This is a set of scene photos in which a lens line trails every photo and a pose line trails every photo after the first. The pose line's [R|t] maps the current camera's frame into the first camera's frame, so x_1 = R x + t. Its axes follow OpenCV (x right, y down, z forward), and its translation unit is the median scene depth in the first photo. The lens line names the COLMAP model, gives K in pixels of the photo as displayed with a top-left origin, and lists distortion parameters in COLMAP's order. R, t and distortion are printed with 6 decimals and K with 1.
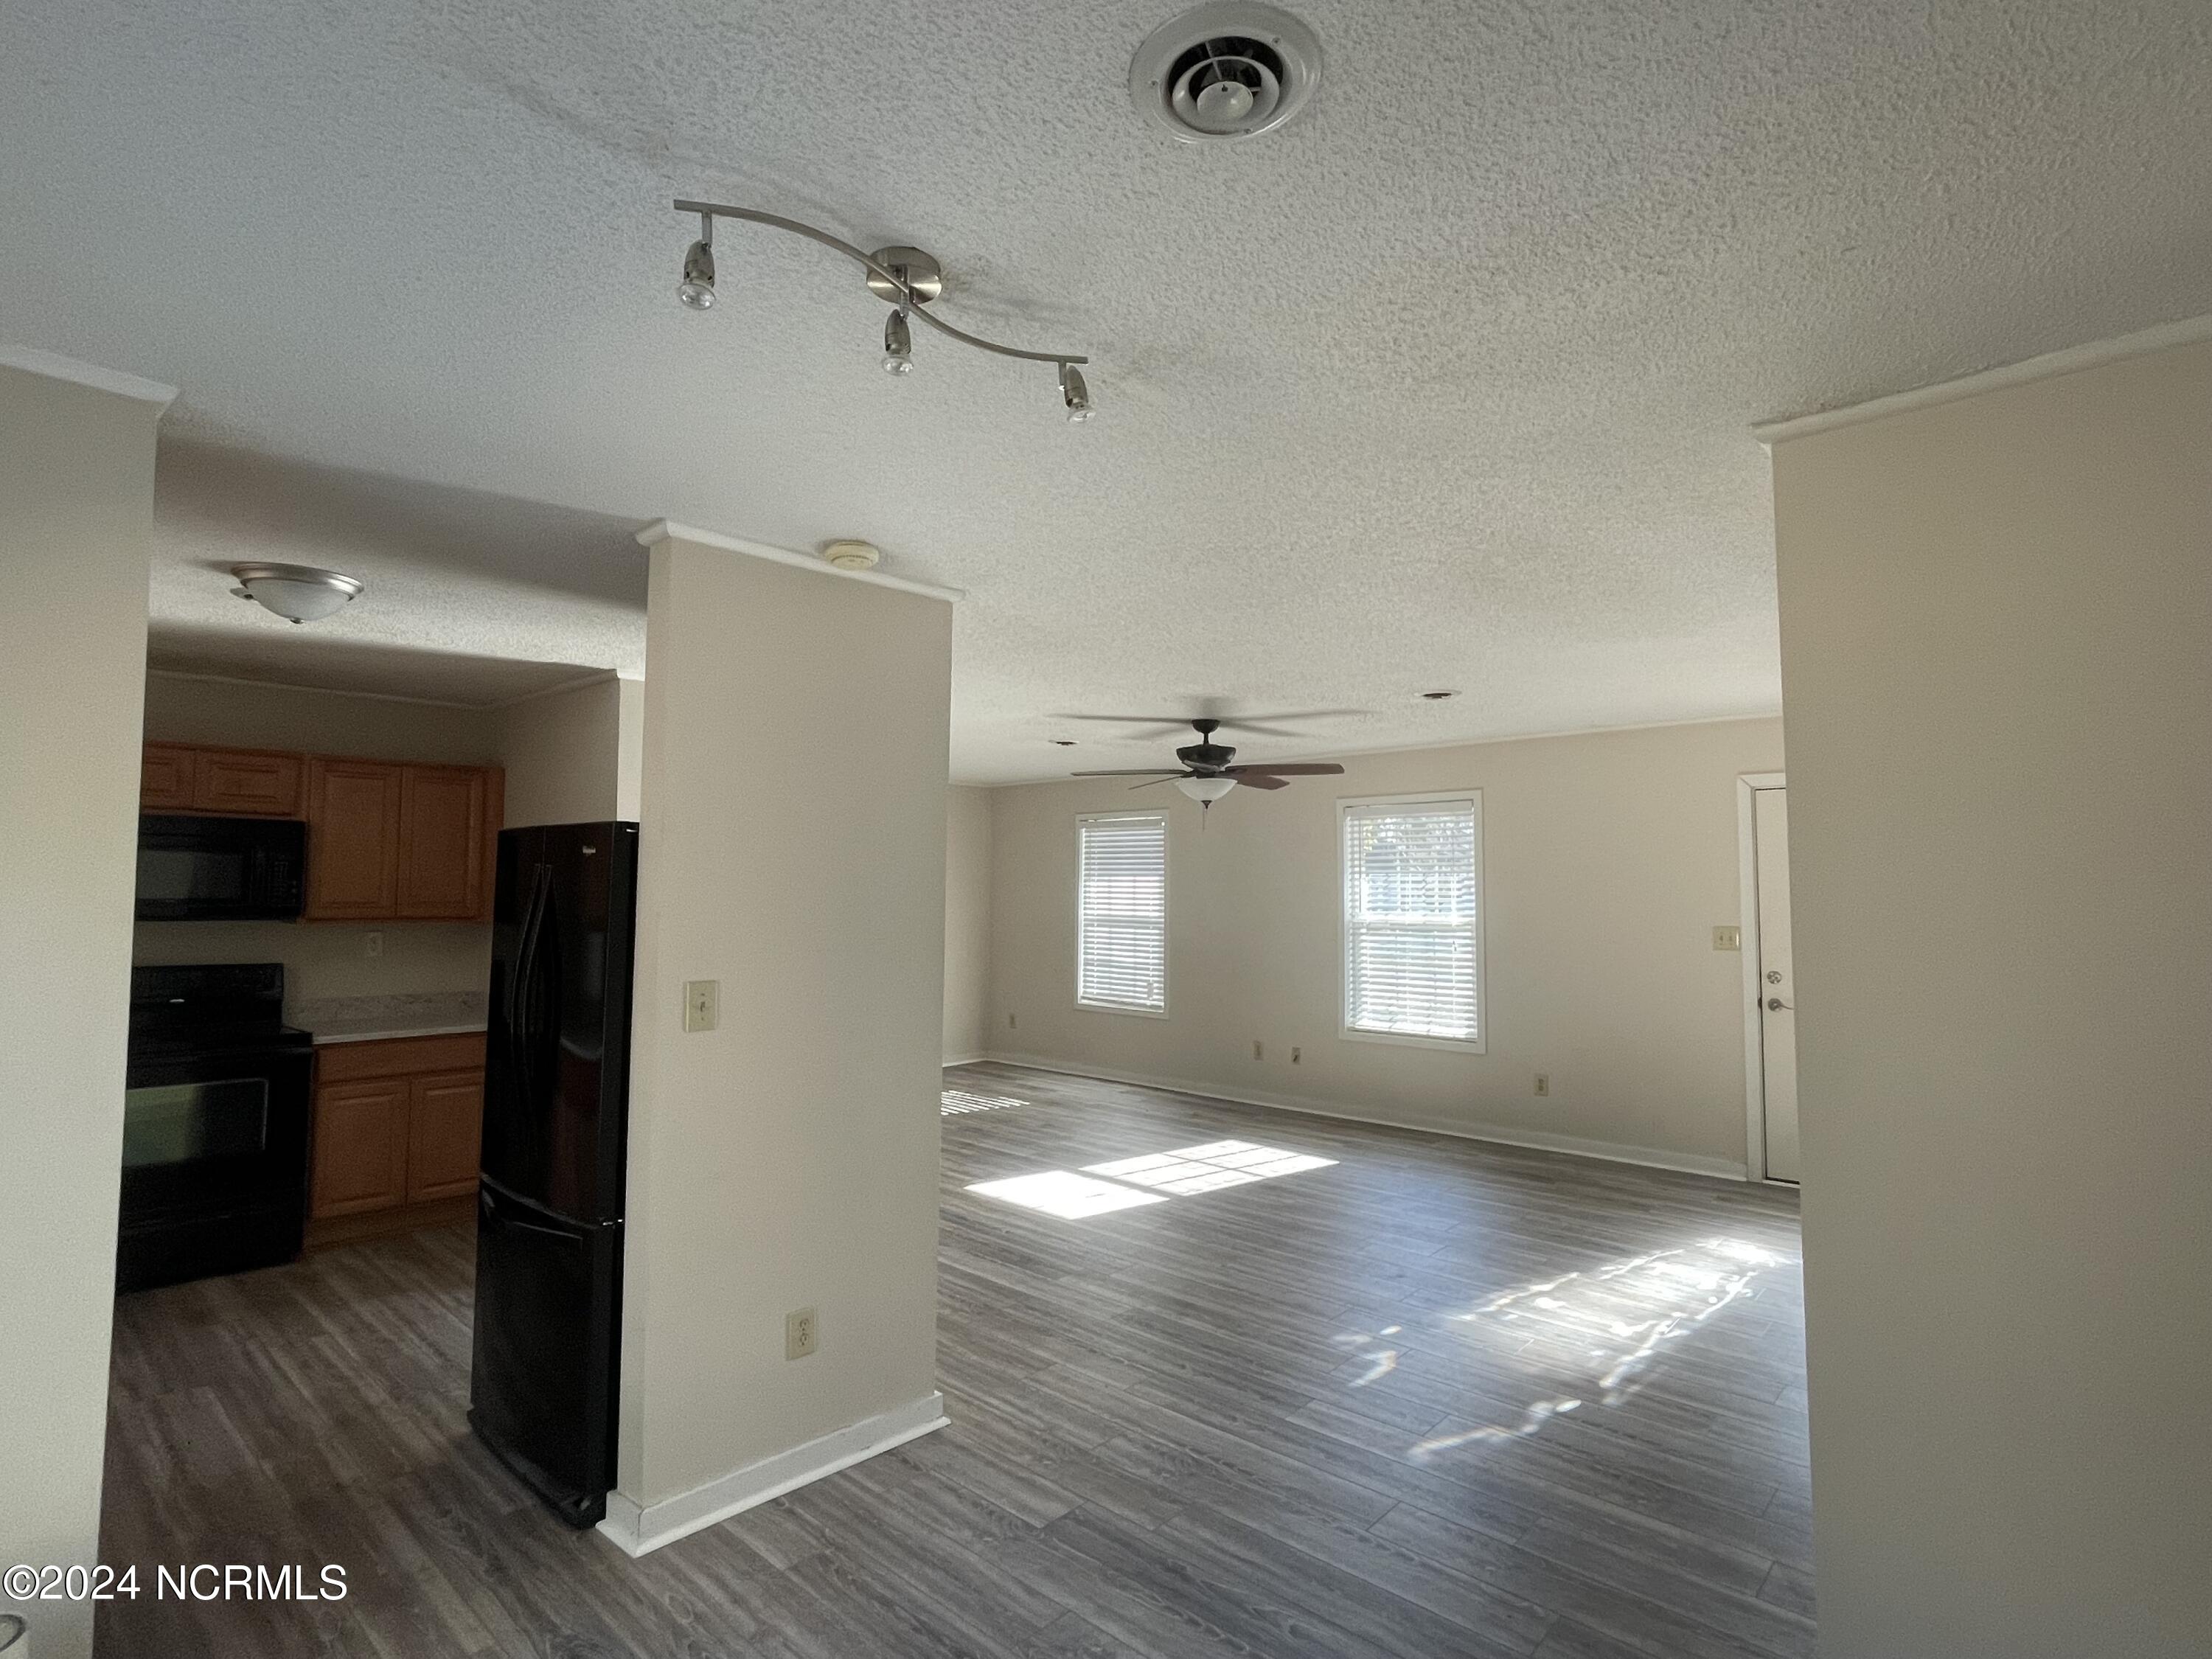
lens RADIAL K [[1114.9, 0, 1098.0], [0, 1114.9, 825.7], [0, 0, 1]] dist [0.004378, 0.000141]
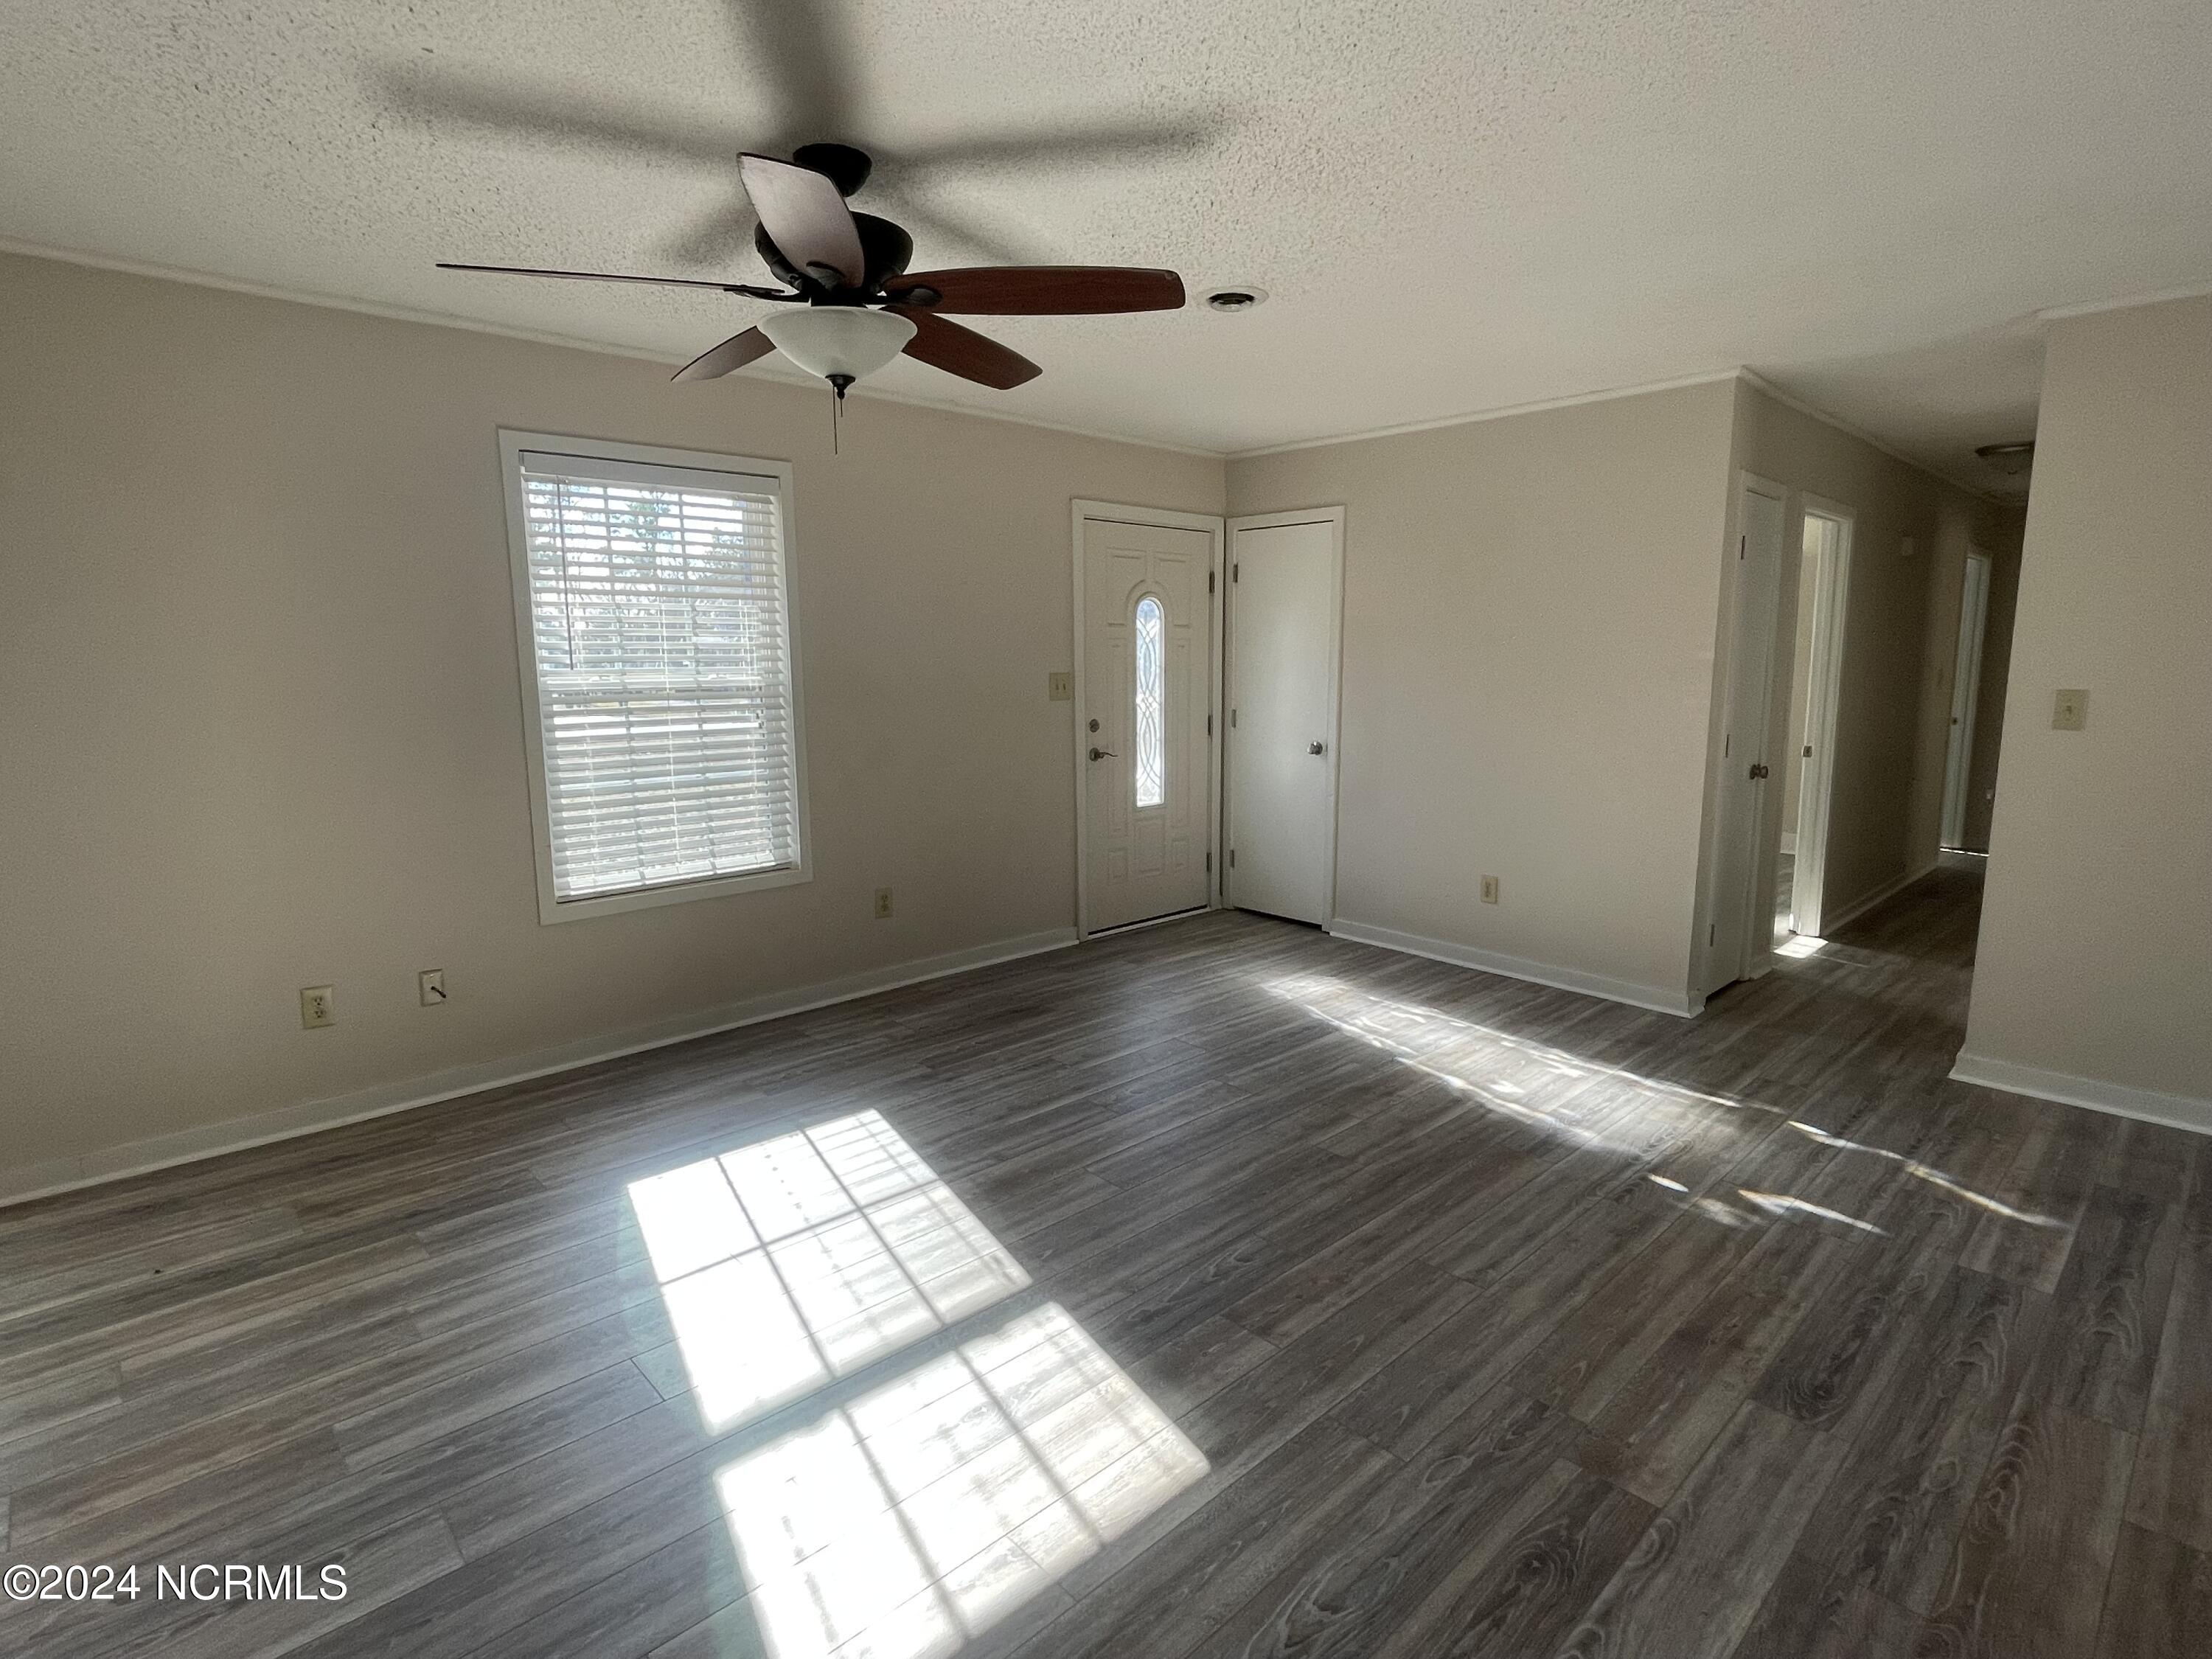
lens RADIAL K [[1114.9, 0, 1122.8], [0, 1114.9, 811.1], [0, 0, 1]] dist [0.004378, 0.000141]
pose [[0.060715, -0.137224, 0.988678, -0.441365], [-0.049109, 0.988895, 0.140269, 0.097722], [-0.996946, -0.057069, 0.053302, 1.220415]]
